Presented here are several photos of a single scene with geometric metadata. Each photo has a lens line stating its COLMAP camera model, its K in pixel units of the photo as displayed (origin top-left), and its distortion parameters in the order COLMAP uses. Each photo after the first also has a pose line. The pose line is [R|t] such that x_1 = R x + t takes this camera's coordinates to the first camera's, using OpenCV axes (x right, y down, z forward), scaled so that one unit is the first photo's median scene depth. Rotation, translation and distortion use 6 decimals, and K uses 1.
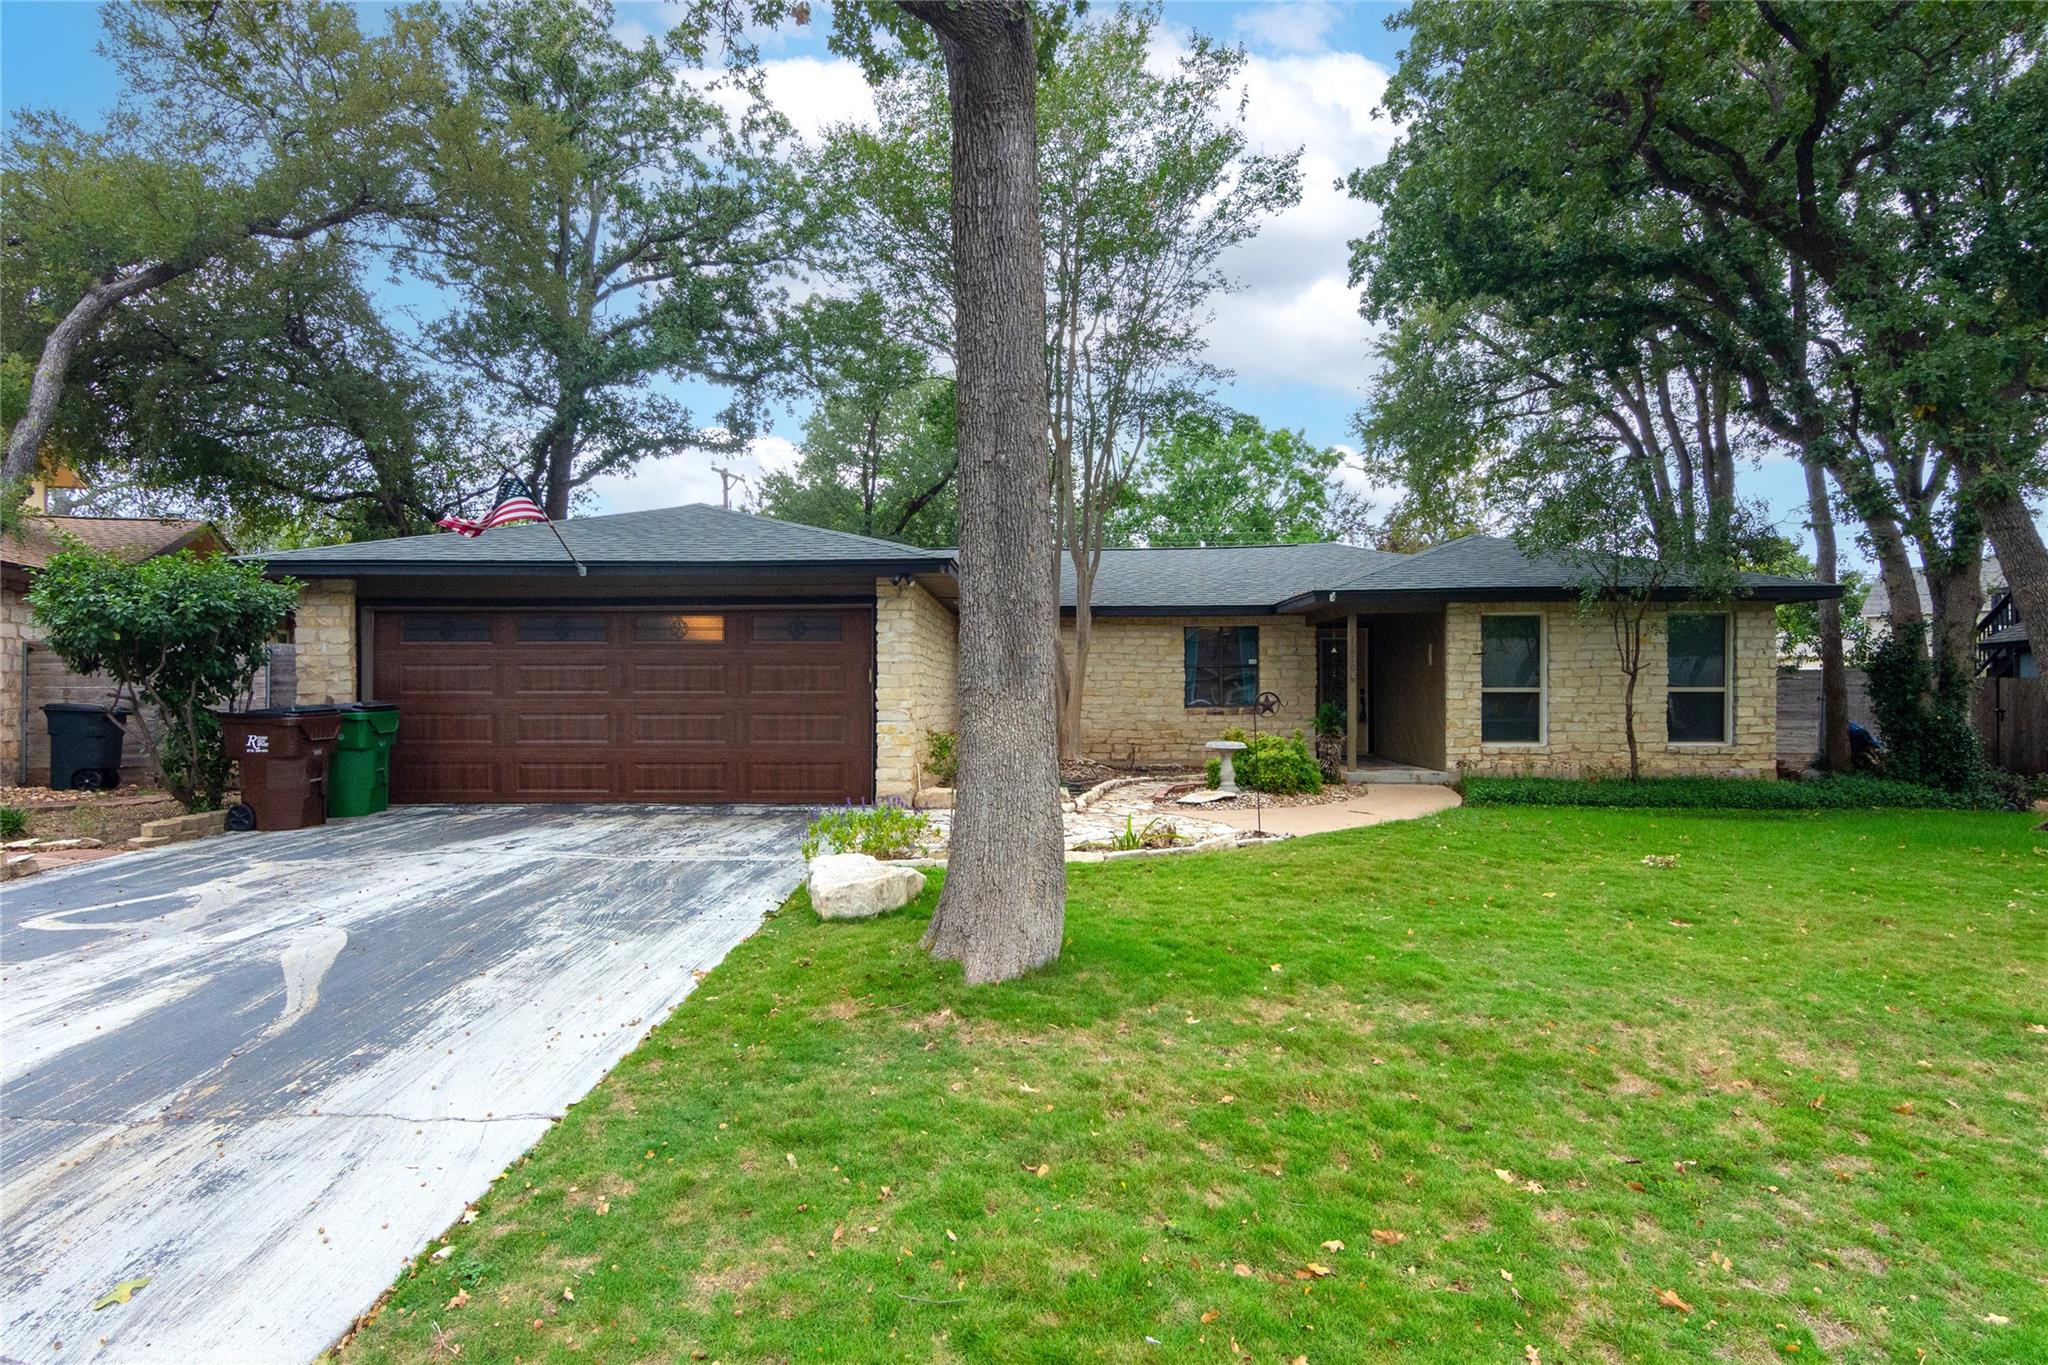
lens RADIAL K [[1074.3, 0, 1017.1], [0, 1074.3, 691.0], [0, 0, 1]] dist [-0.003531, 0.000172]
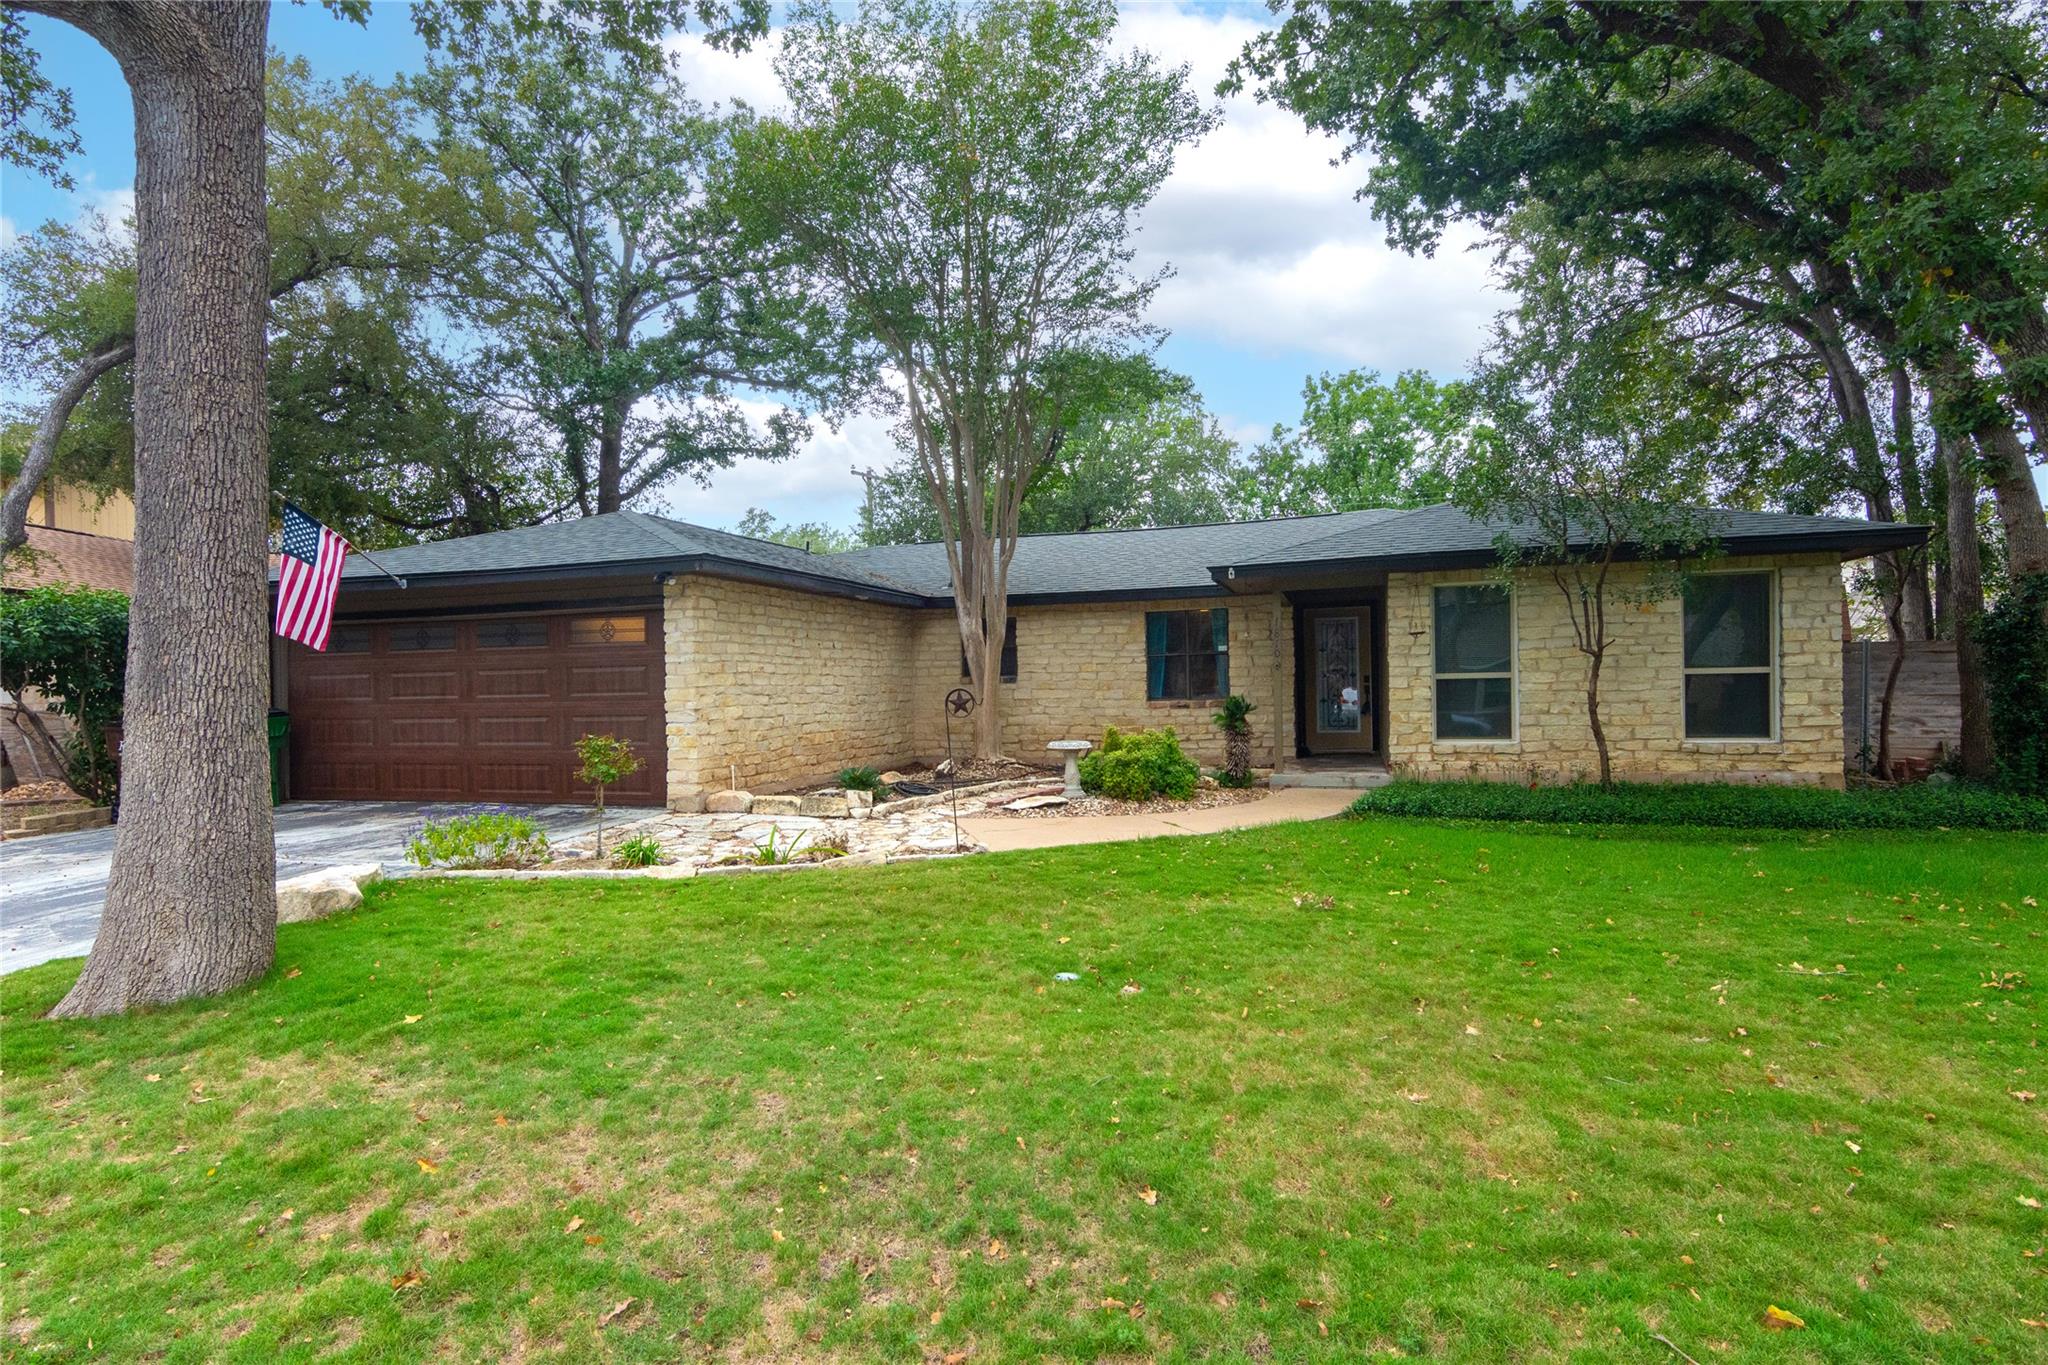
lens RADIAL K [[1074.3, 0, 1024.5], [0, 1074.3, 677.6], [0, 0, 1]] dist [-0.003531, 0.000172]
pose [[0.961789, -0.019073, -0.273128, 0.357037], [0.018330, 0.999818, -0.005273, -0.001462], [0.273179, 0.000065, 0.961963, 0.113197]]
